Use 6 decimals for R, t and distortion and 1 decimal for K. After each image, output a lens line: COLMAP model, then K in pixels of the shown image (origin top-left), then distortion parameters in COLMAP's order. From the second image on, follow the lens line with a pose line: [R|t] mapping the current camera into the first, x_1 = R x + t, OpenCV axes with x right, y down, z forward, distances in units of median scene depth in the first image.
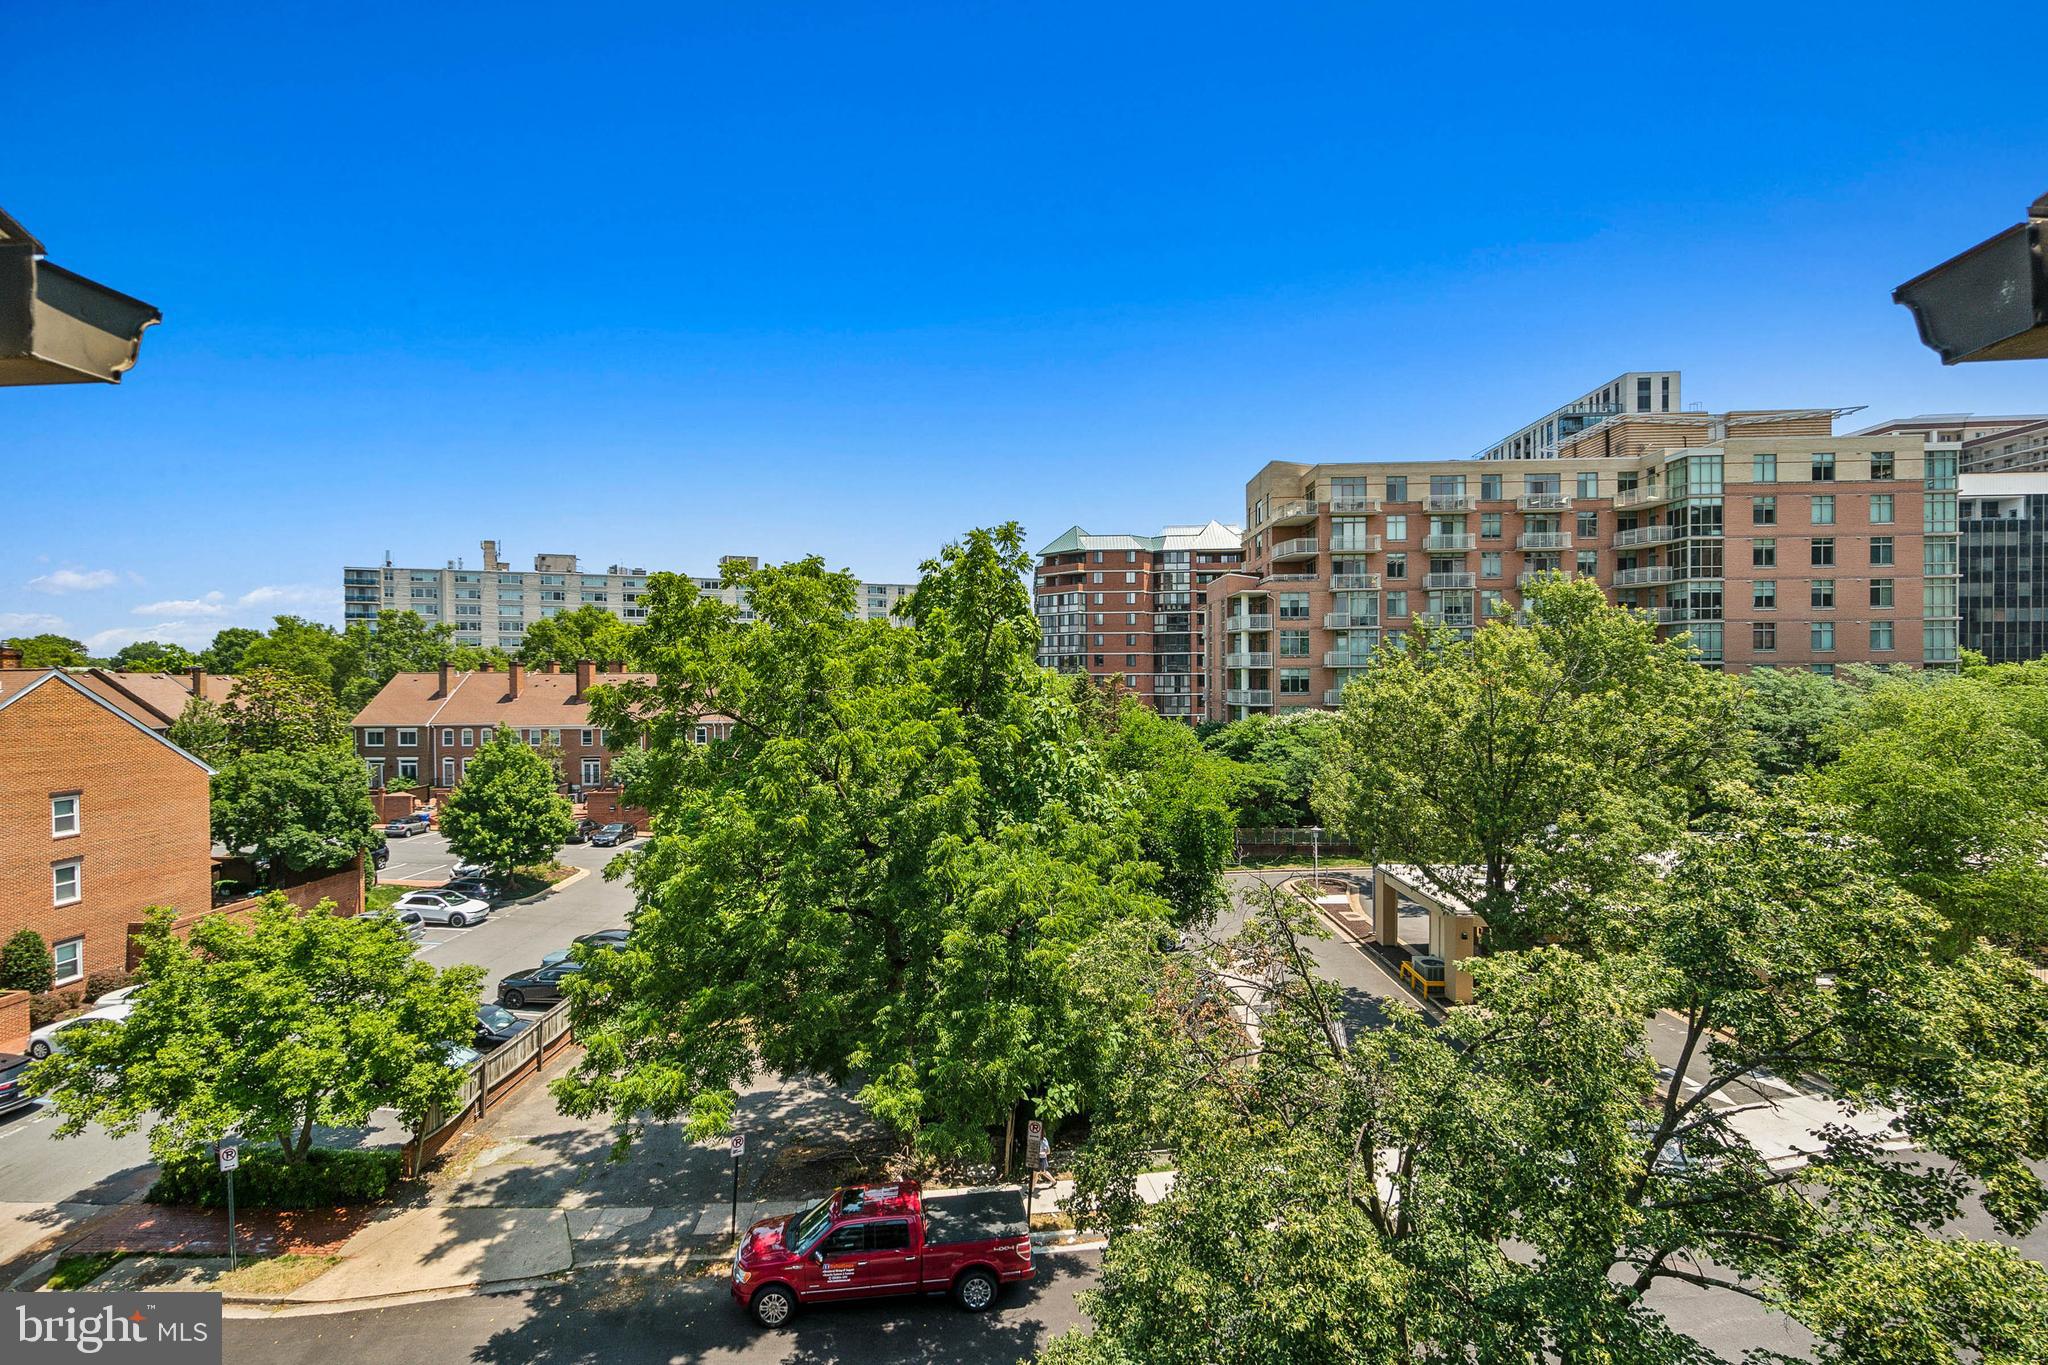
lens RADIAL K [[933.9, 0, 993.0], [0, 933.9, 666.9], [0, 0, 1]] dist [-0.002015, 0.001596]
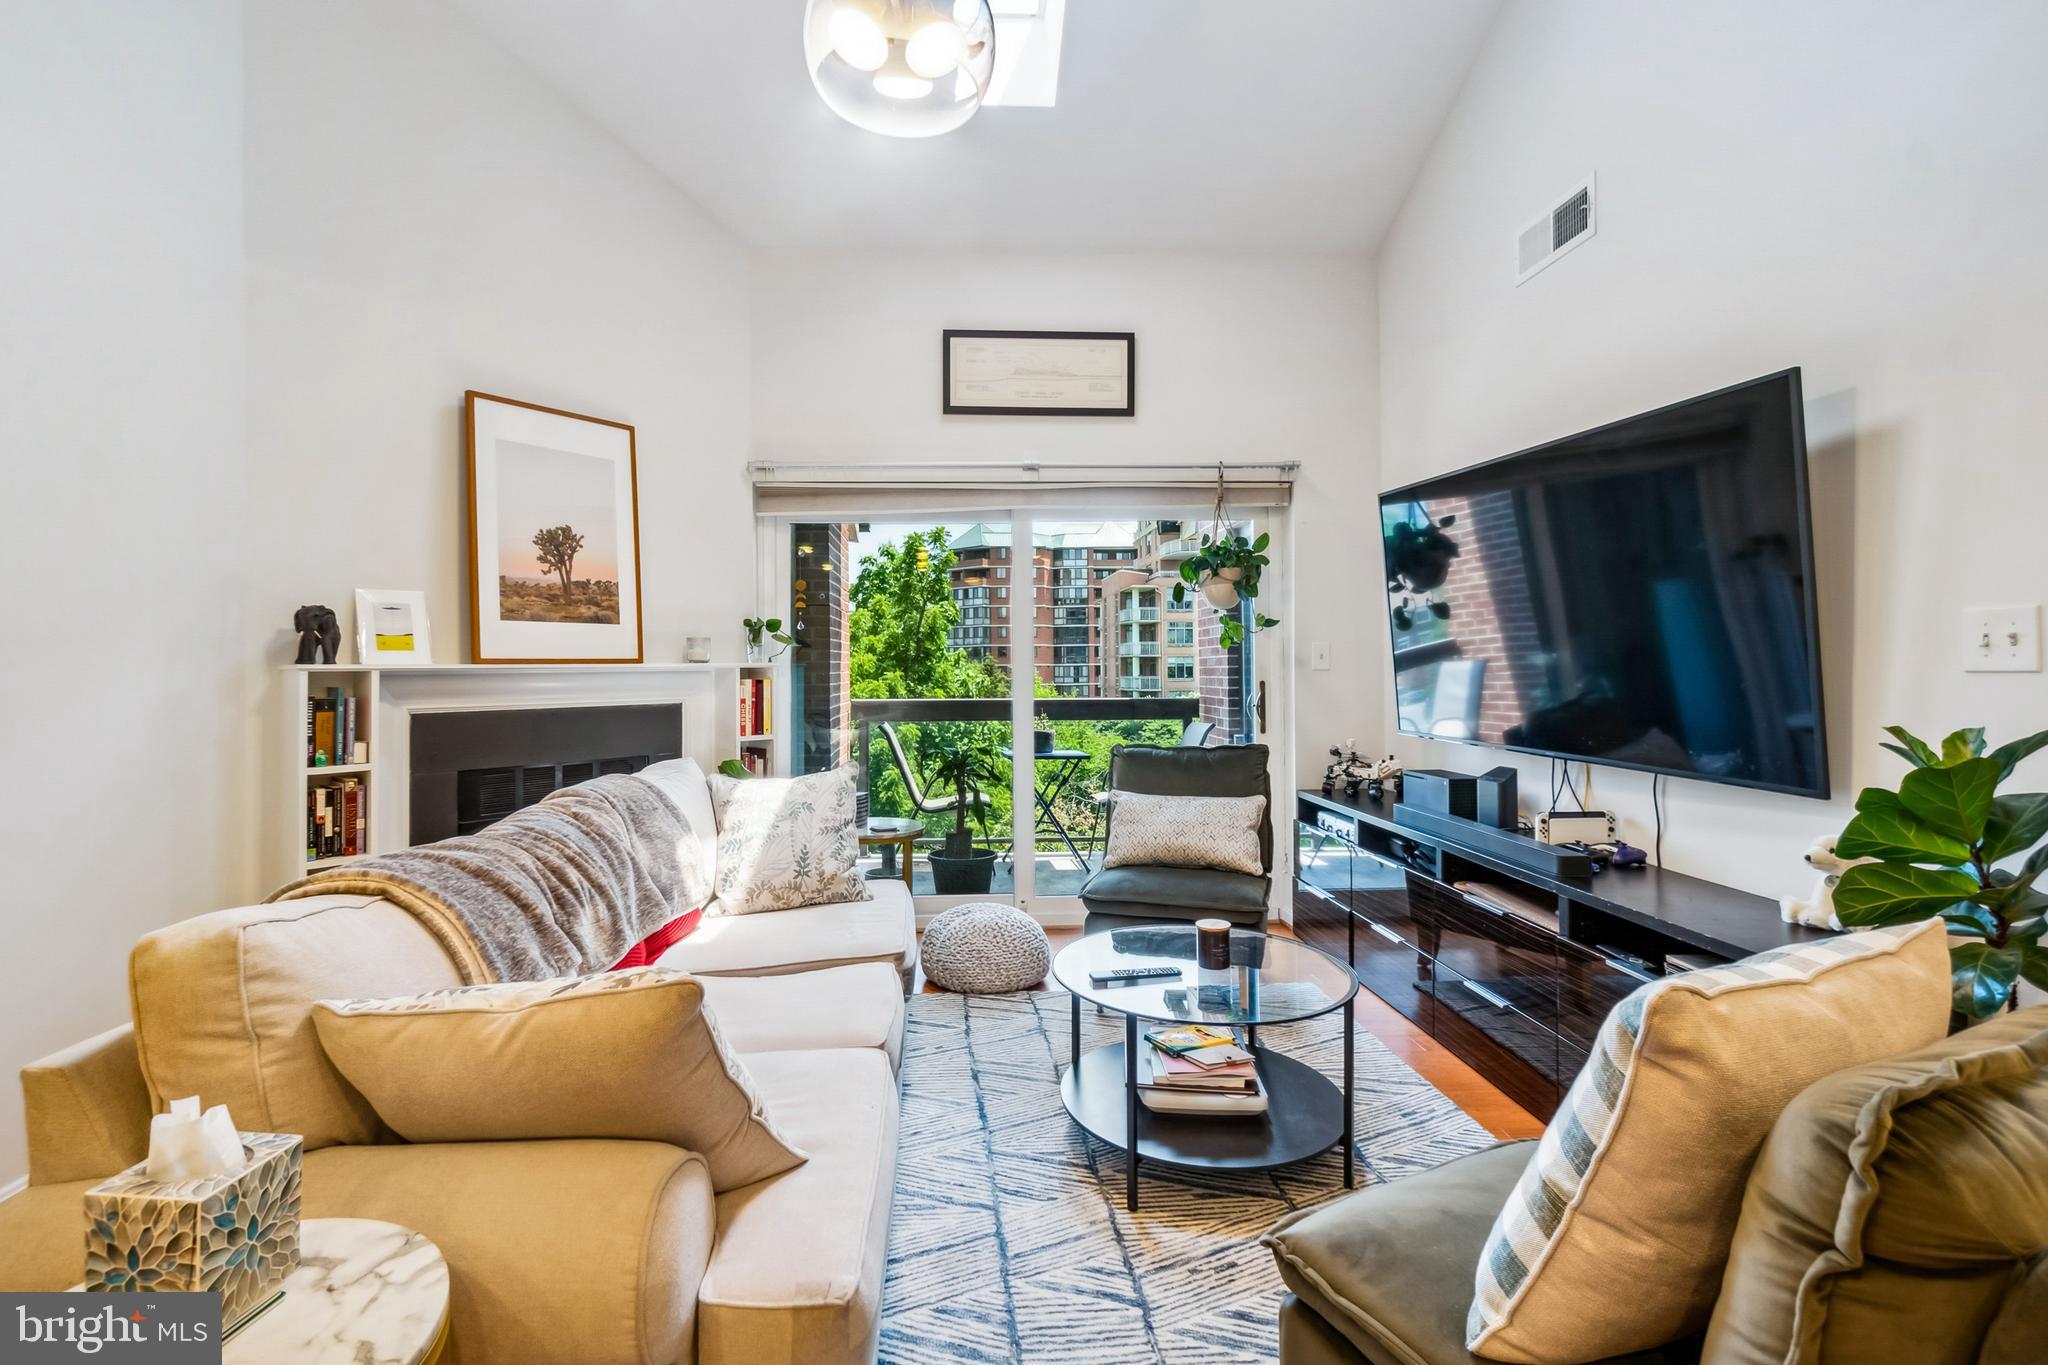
lens RADIAL K [[933.9, 0, 974.4], [0, 933.9, 657.2], [0, 0, 1]] dist [-0.002015, 0.001596]
pose [[0.996418, 0.000087, 0.084563, -0.010966], [0.000325, 0.999988, -0.004863, 0.007390], [-0.084562, 0.004873, 0.996406, -0.071563]]
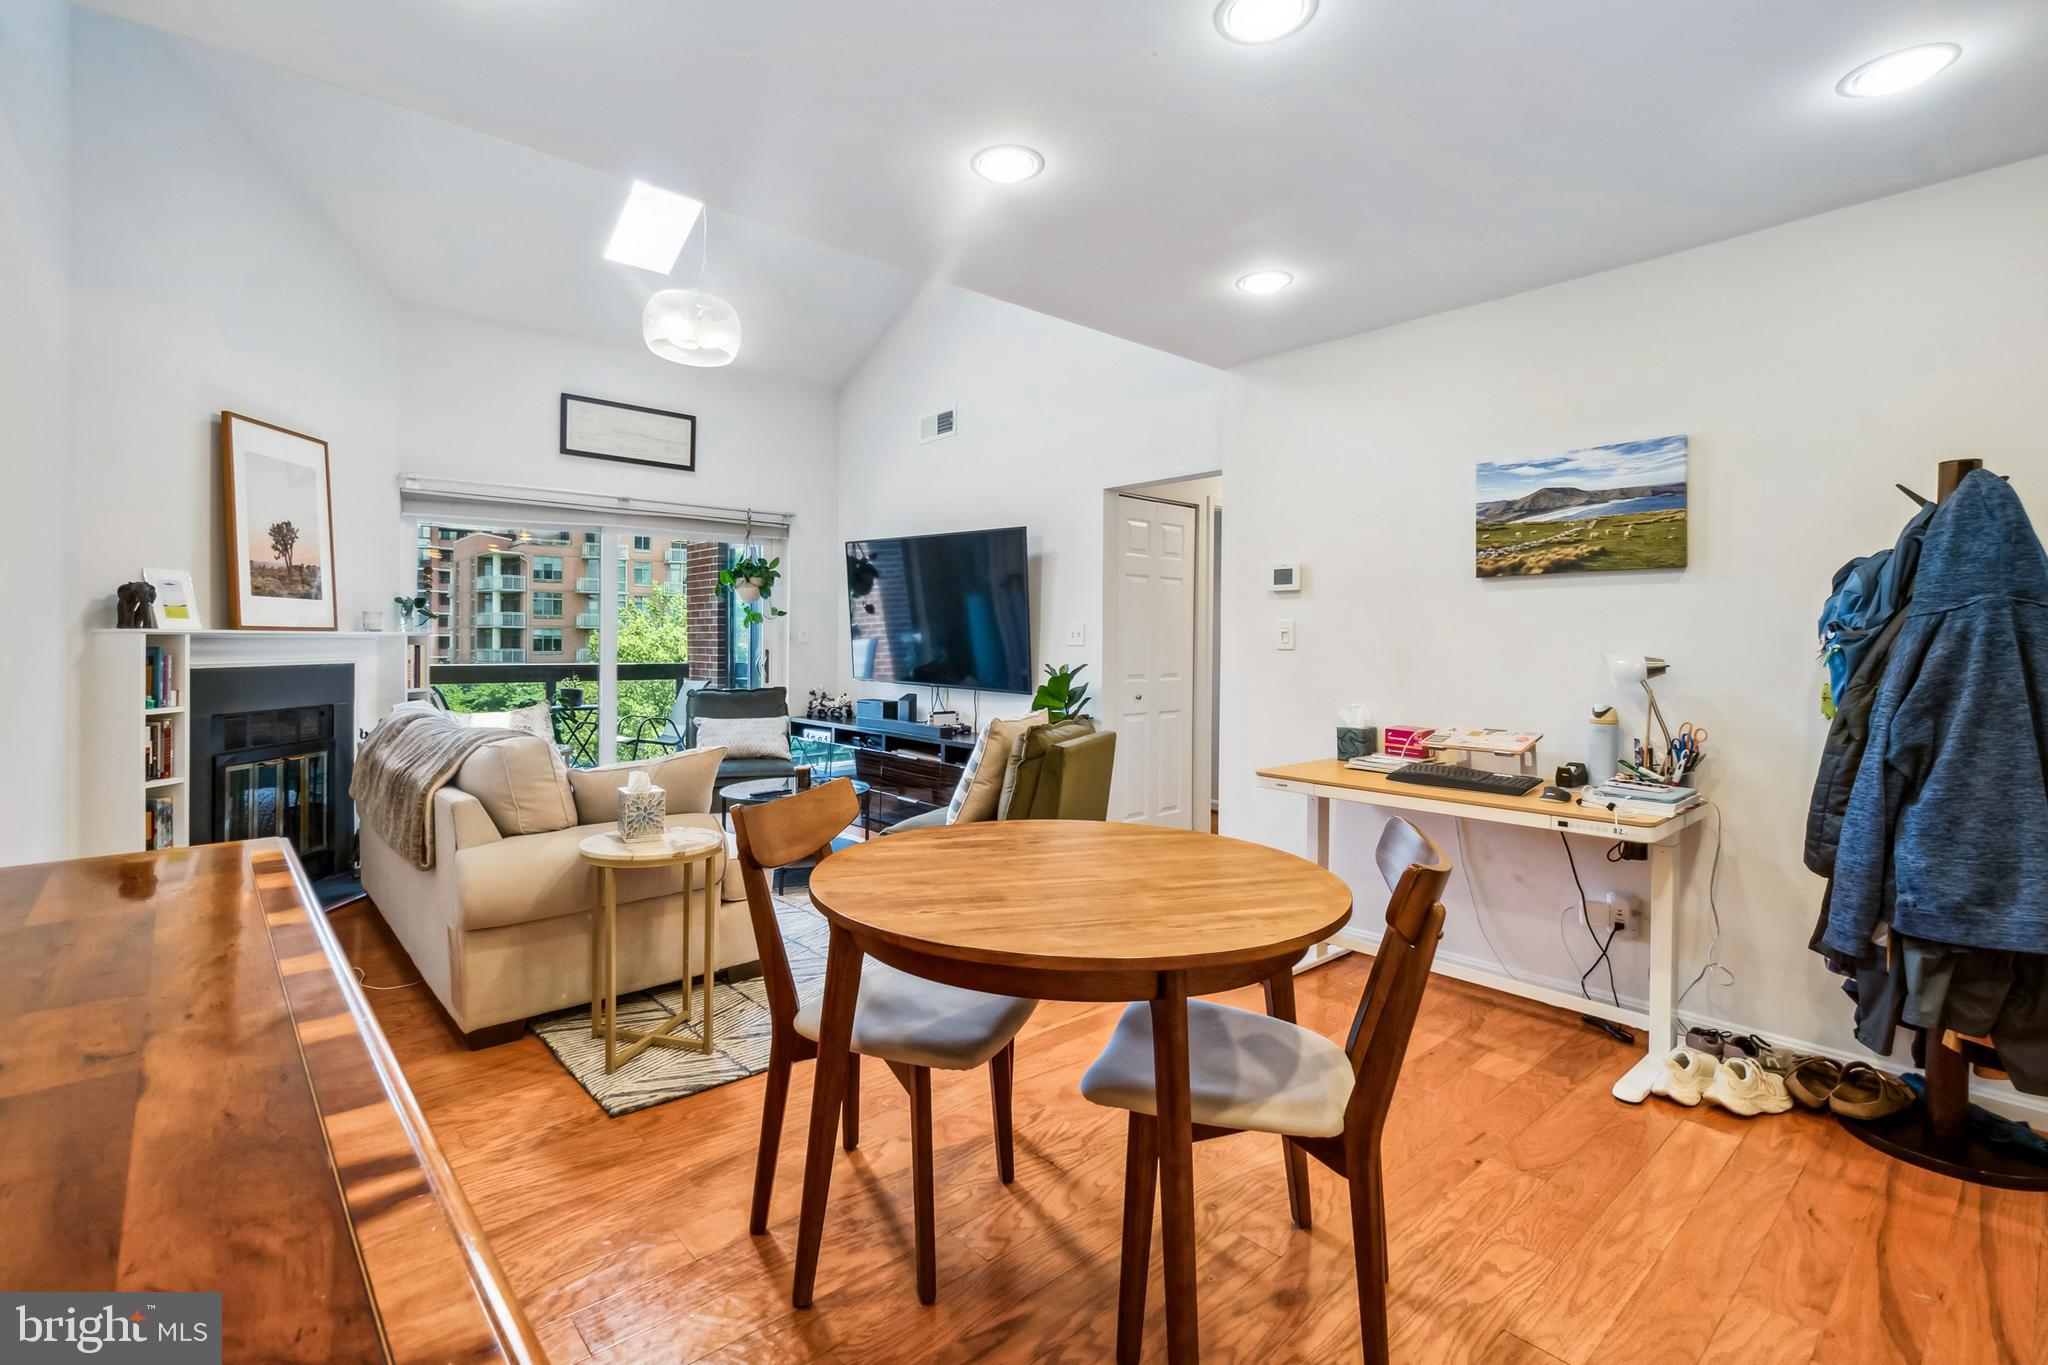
lens RADIAL K [[933.9, 0, 965.2], [0, 933.9, 654.8], [0, 0, 1]] dist [-0.002015, 0.001596]
pose [[0.740720, 0.002241, 0.671810, -0.034202], [-0.016608, 0.999750, 0.014977, 0.007422], [-0.671608, -0.022252, 0.740572, -0.094661]]
